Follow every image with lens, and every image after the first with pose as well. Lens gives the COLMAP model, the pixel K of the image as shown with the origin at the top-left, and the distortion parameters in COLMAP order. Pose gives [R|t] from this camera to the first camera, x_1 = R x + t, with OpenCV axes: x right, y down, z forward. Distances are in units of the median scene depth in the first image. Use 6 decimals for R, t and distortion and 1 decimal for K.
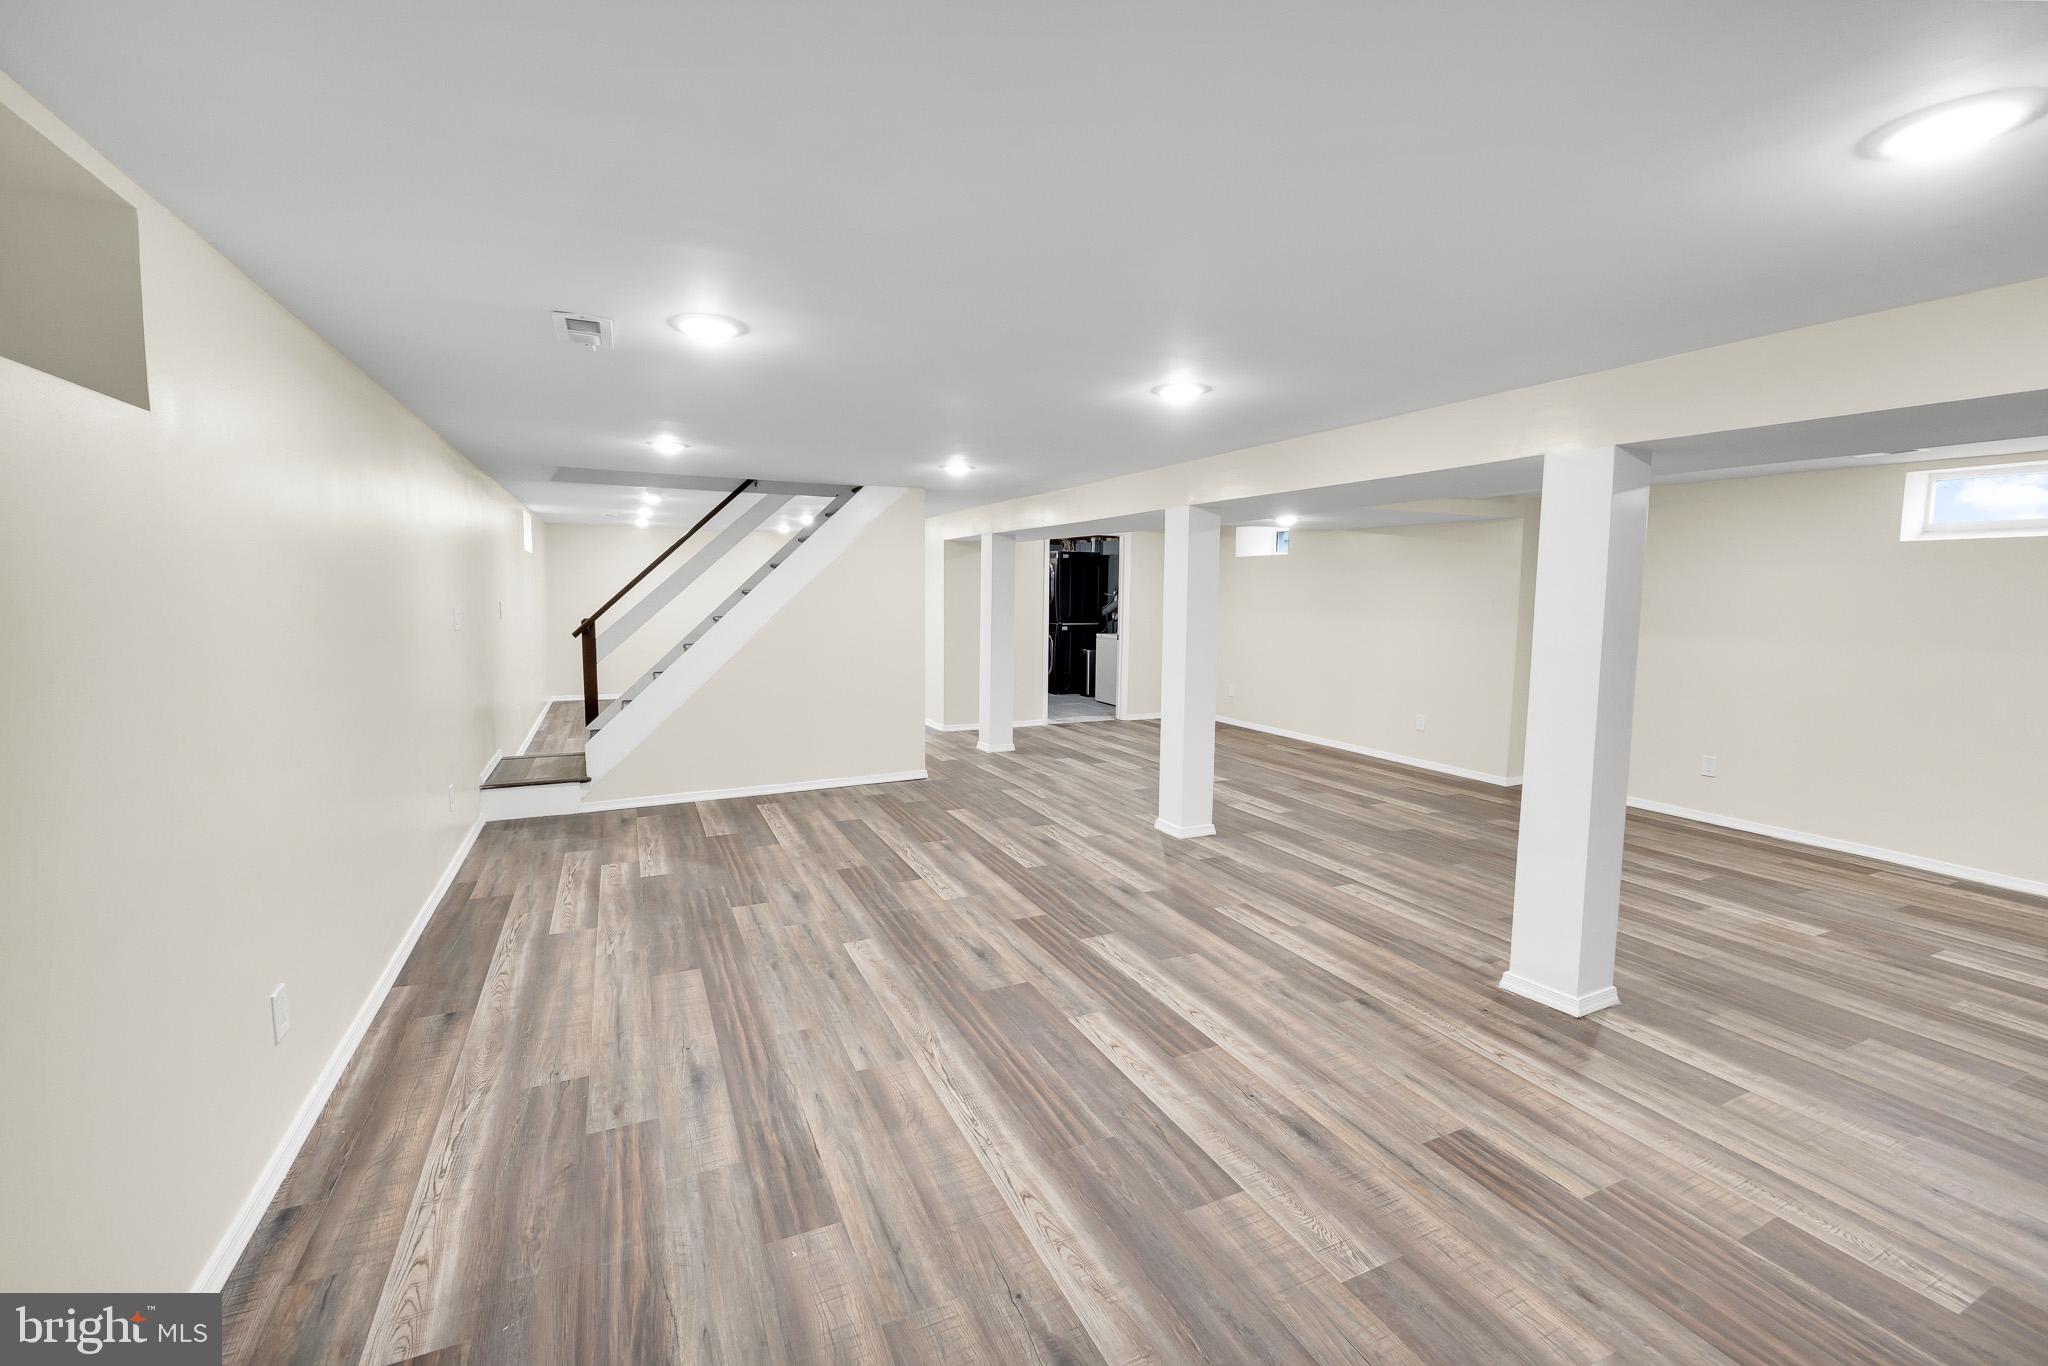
lens RADIAL K [[889.2, 0, 1022.9], [0, 889.2, 638.1], [0, 0, 1]] dist [-0.008961, 0.001058]
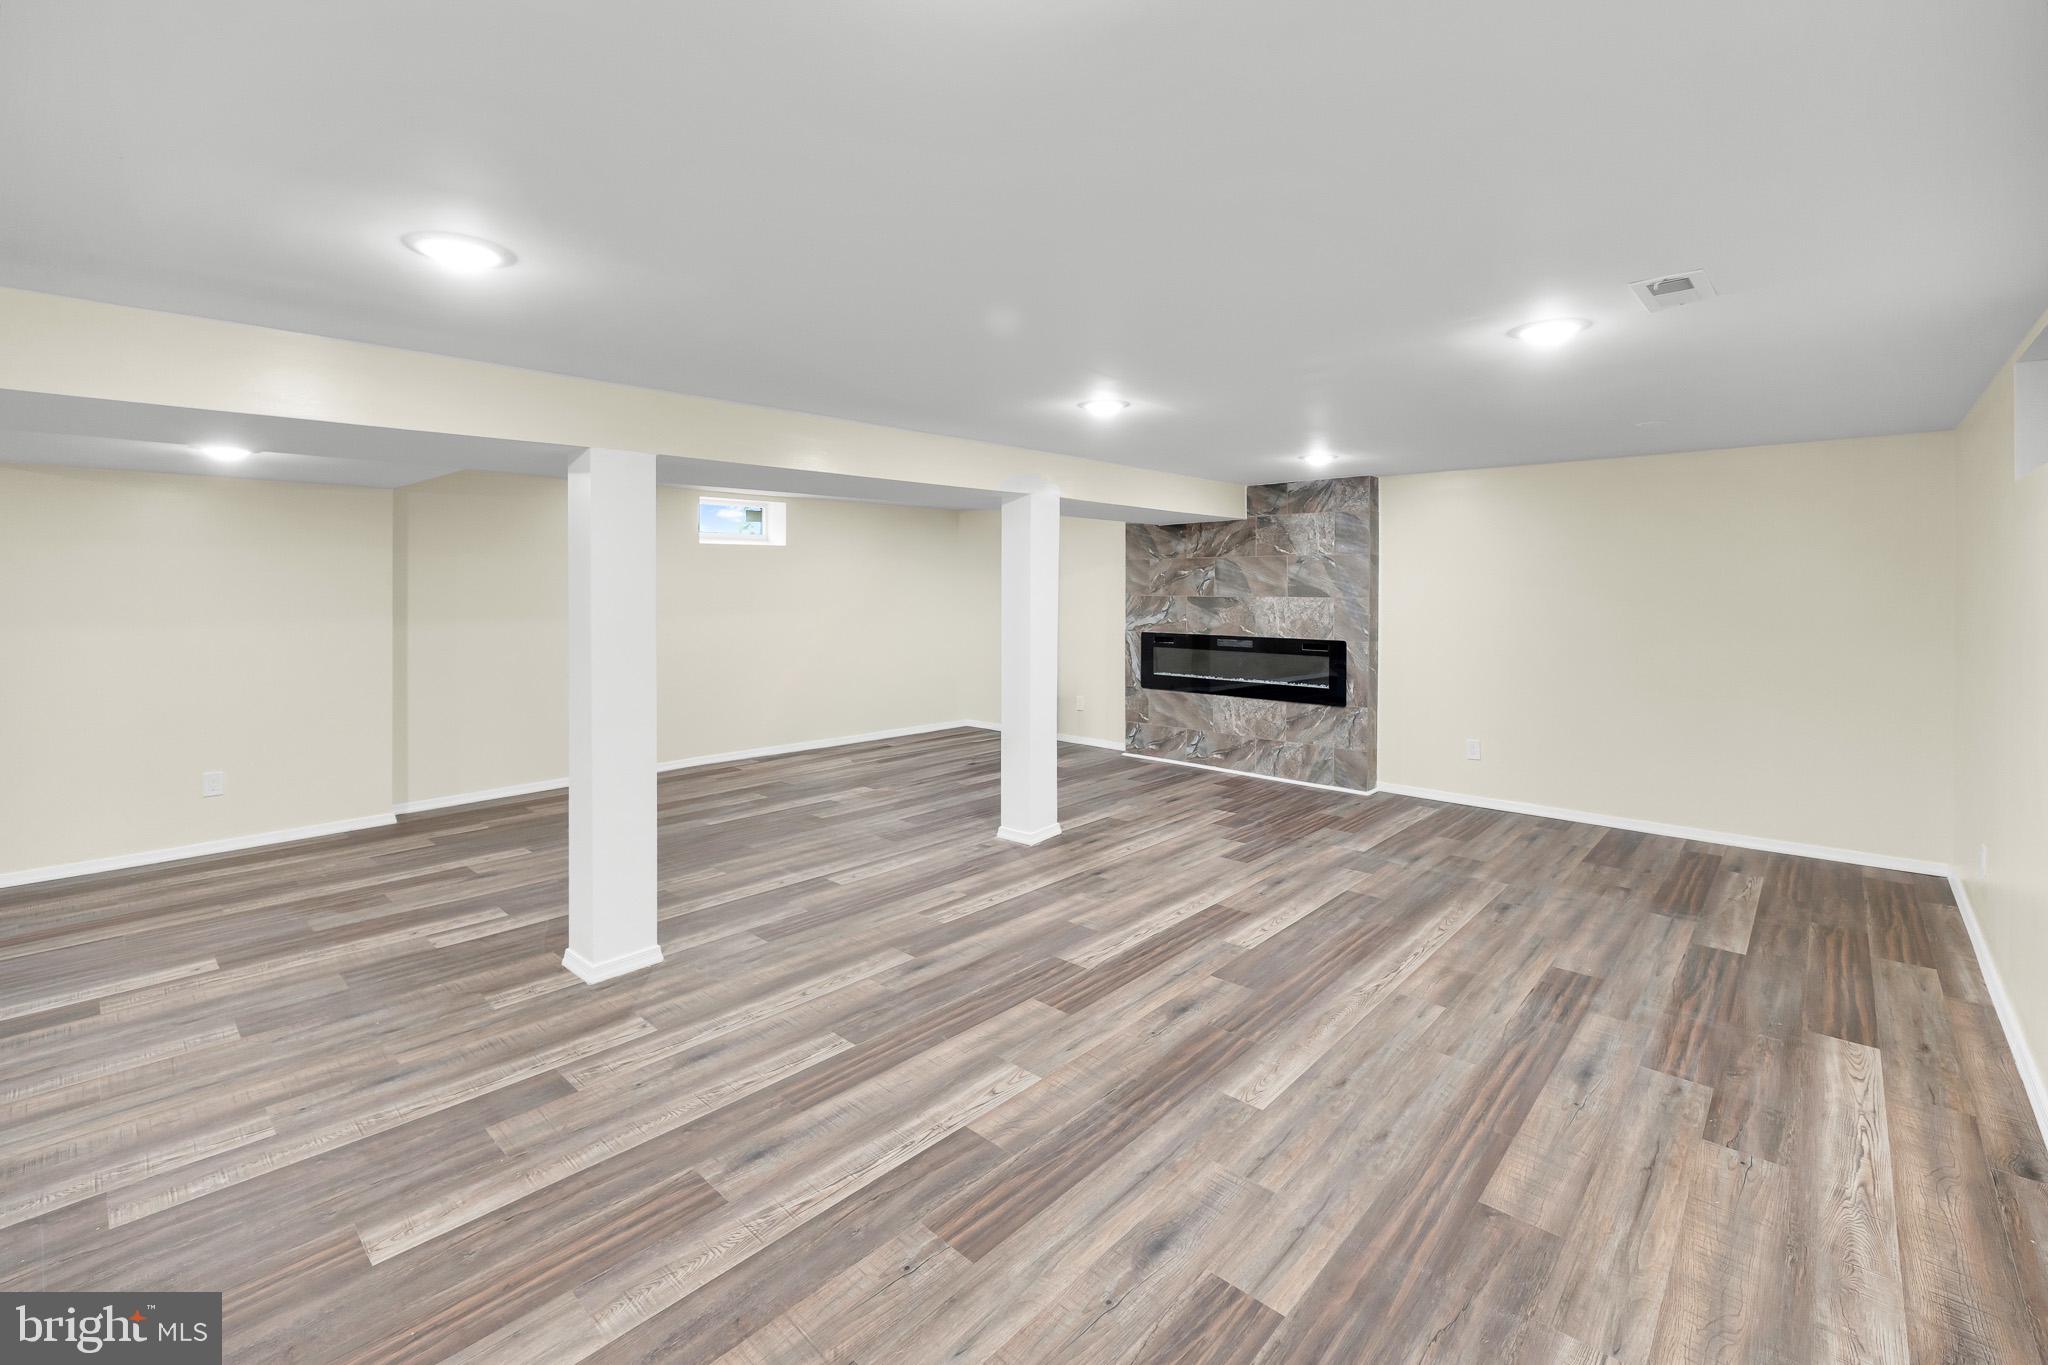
lens RADIAL K [[889.2, 0, 1022.9], [0, 889.2, 637.6], [0, 0, 1]] dist [-0.008961, 0.001058]
pose [[-0.390056, -0.067572, 0.918309, -0.766924], [0.046754, 0.994564, 0.093042, -0.091066], [-0.919604, 0.079227, -0.384776, 1.473103]]
